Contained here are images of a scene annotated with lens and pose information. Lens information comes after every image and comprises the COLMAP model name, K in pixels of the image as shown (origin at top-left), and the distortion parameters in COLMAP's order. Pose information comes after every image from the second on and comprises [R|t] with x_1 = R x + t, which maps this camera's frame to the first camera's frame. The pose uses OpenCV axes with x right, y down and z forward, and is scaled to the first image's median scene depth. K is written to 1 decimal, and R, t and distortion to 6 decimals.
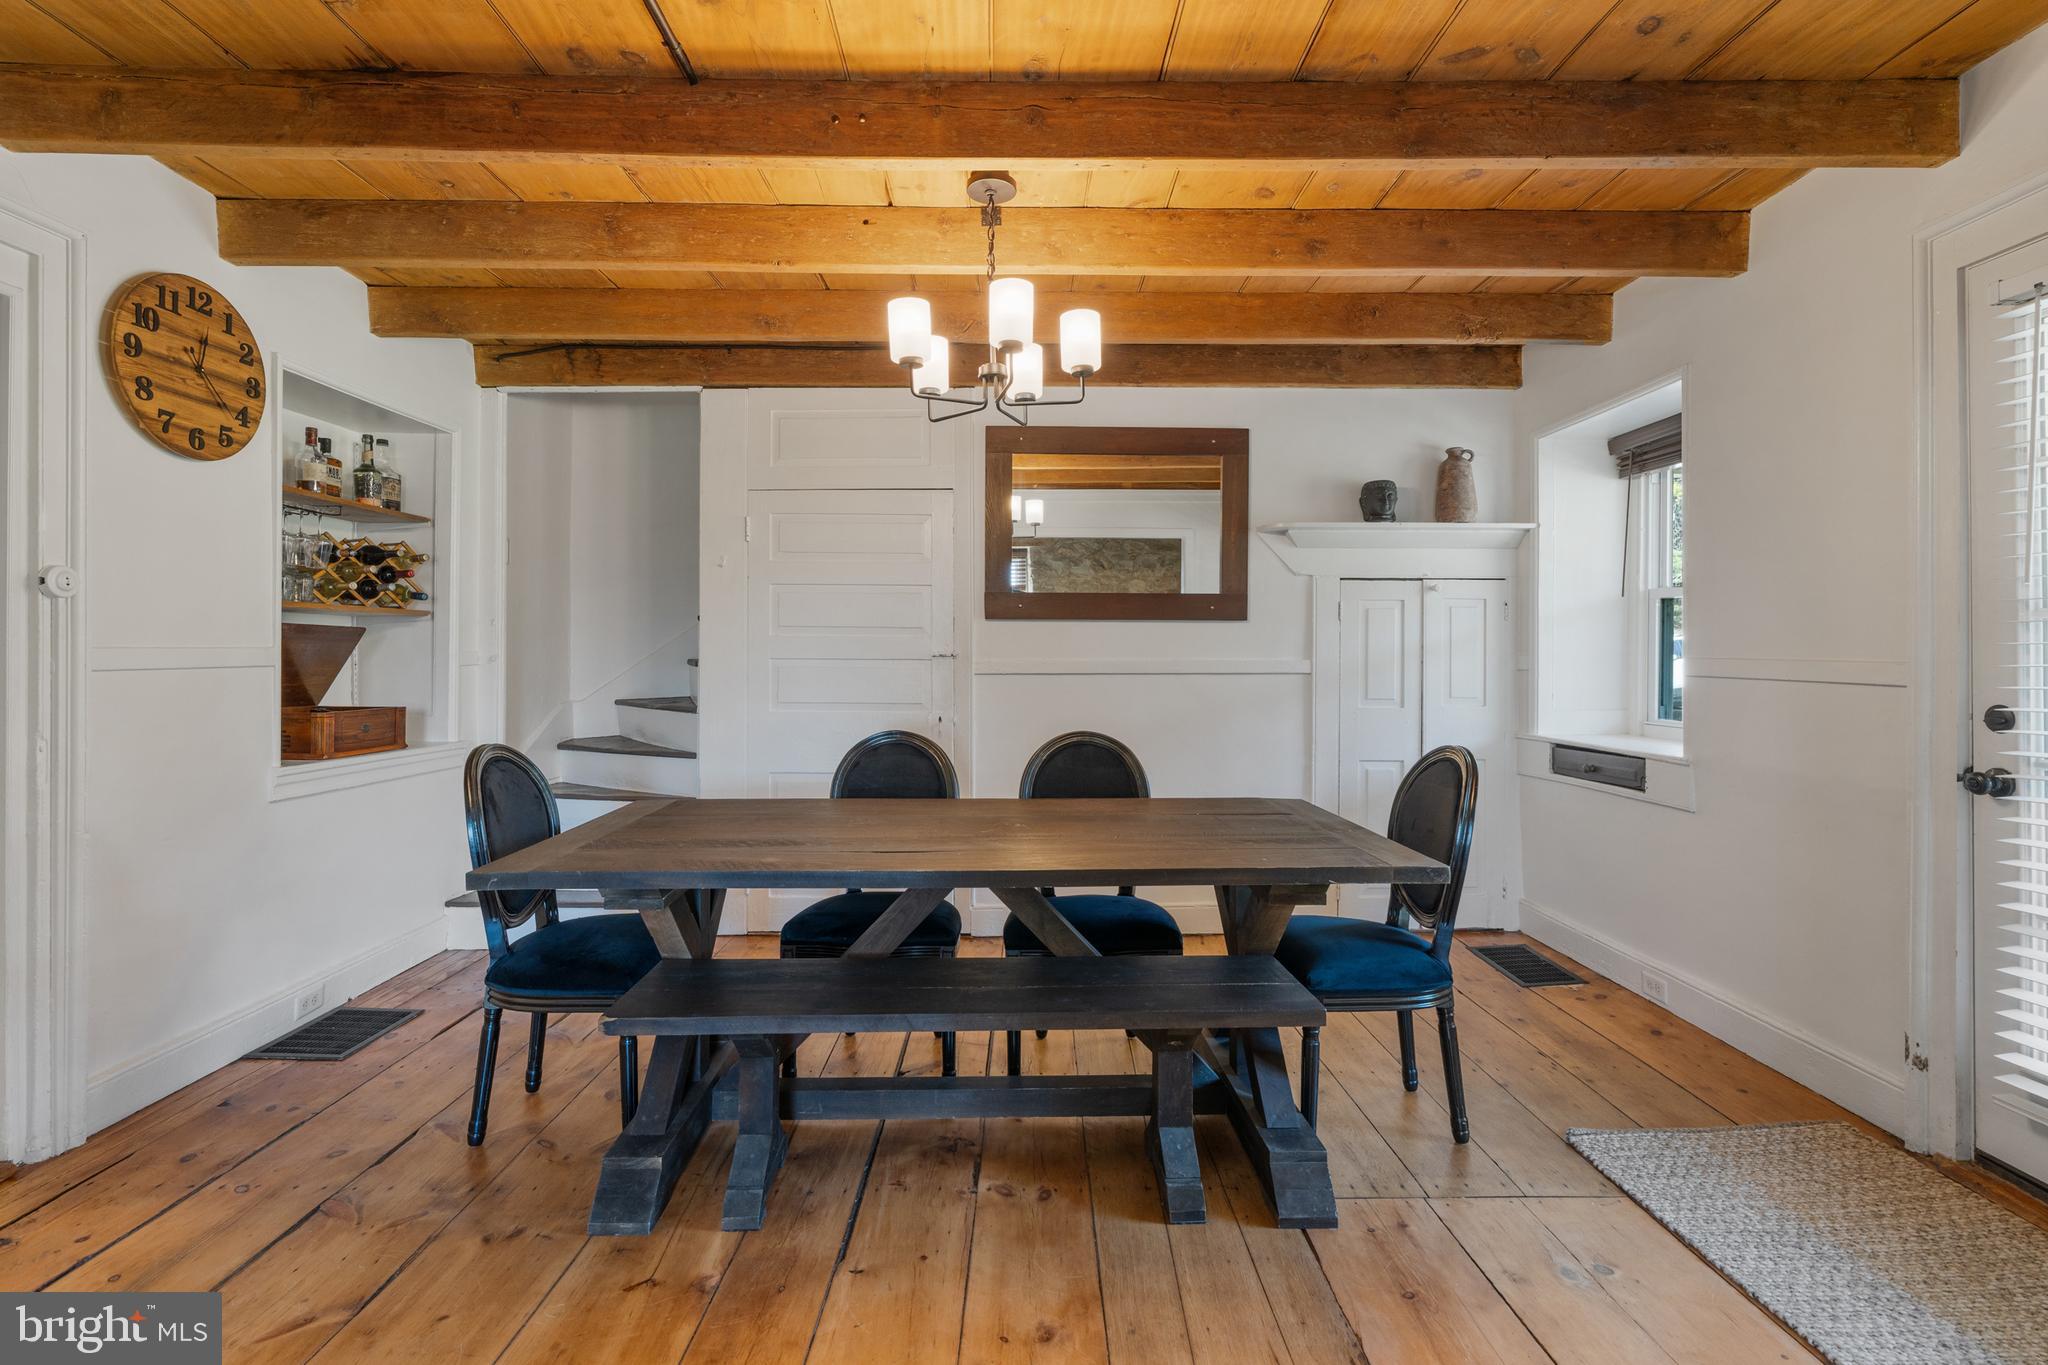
lens RADIAL K [[939.1, 0, 1016.9], [0, 939.1, 638.2], [0, 0, 1]] dist [-0.004415, 0.001869]
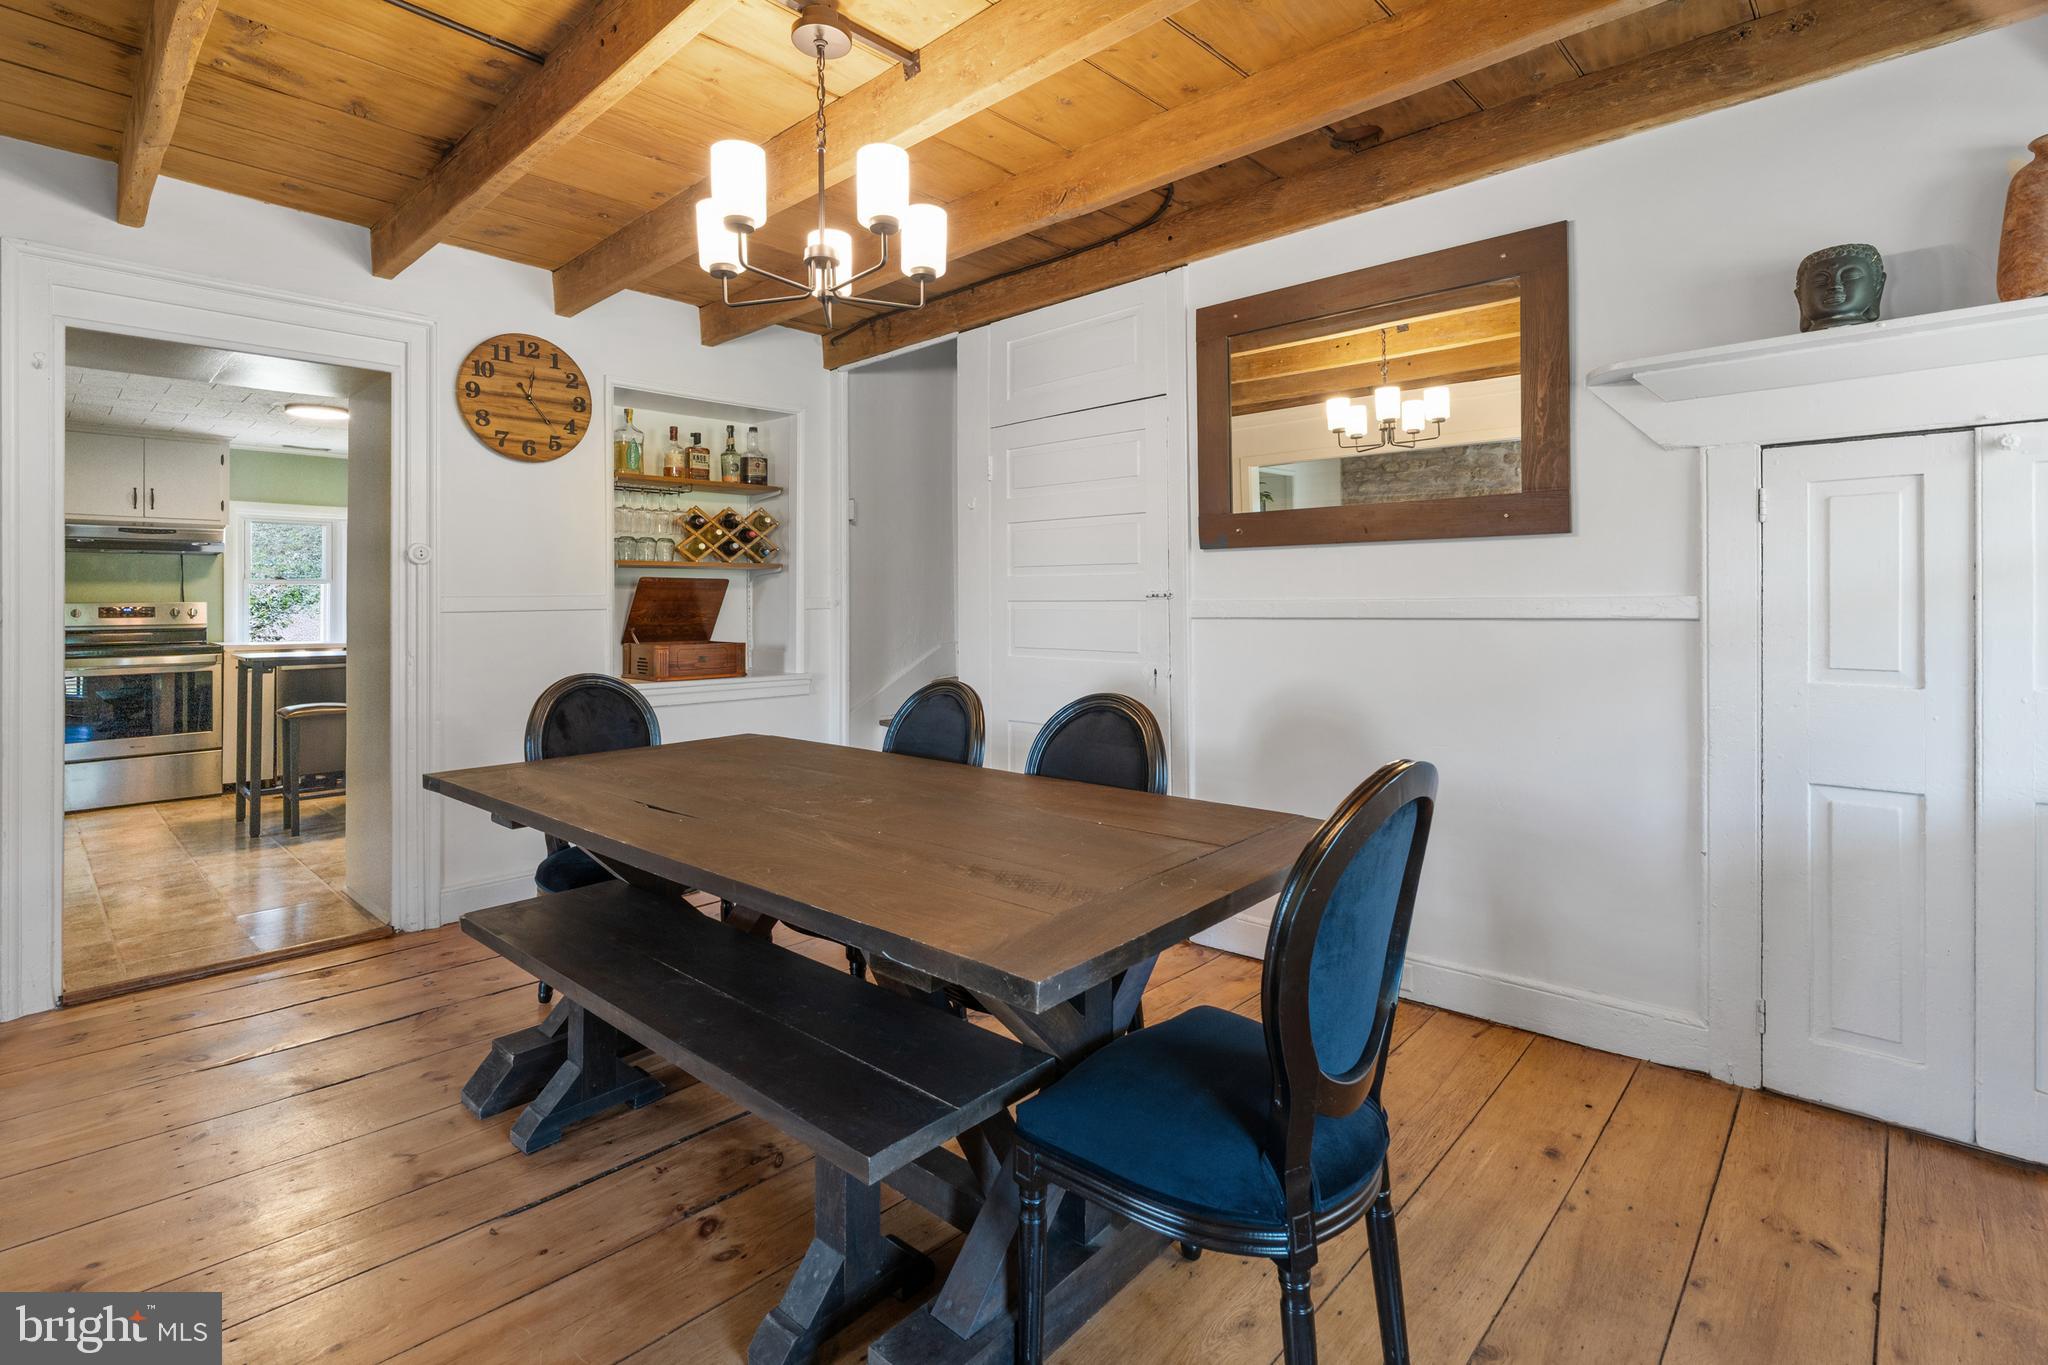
lens RADIAL K [[945.5, 0, 1006.9], [0, 945.5, 603.6], [0, 0, 1]] dist [-0.004143, 0.000380]
pose [[0.725898, -0.006008, -0.687776, 0.567438], [0.020502, 0.999706, 0.012906, 0.016729], [0.687497, -0.023470, 0.725808, 0.415548]]
